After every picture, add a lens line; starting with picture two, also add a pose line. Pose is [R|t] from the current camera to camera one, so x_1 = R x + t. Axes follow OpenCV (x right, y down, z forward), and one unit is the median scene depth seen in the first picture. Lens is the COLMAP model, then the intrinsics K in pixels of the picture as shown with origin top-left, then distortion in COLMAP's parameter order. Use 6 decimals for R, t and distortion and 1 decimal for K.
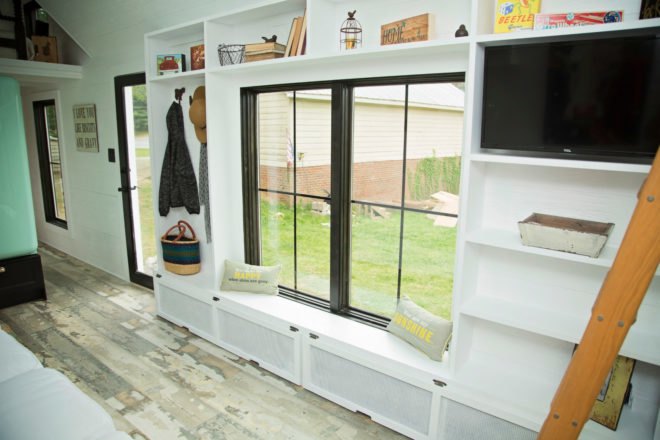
lens RADIAL K [[446.3, 0, 330.0], [0, 446.3, 220.0], [0, 0, 1]] dist [-0.128579, 0.065766]
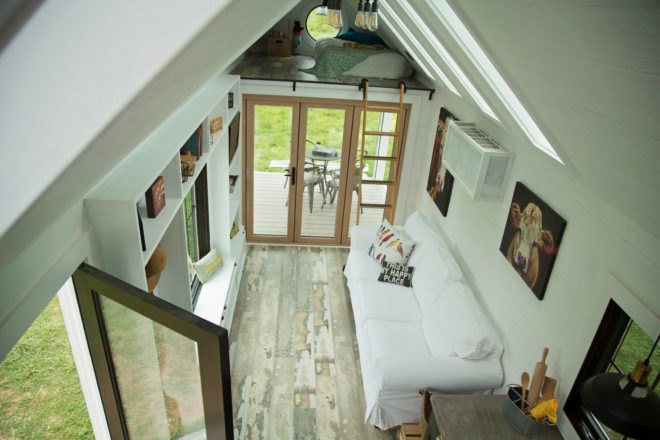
lens RADIAL K [[463.1, 0, 330.0], [0, 463.1, 220.0], [0, 0, 1]] dist [-0.126864, 0.075327]
pose [[-0.657665, -0.378405, 0.651372, -1.062224], [0.081491, 0.823868, 0.560892, -0.771424], [-0.748889, 0.421960, -0.510993, 1.191959]]
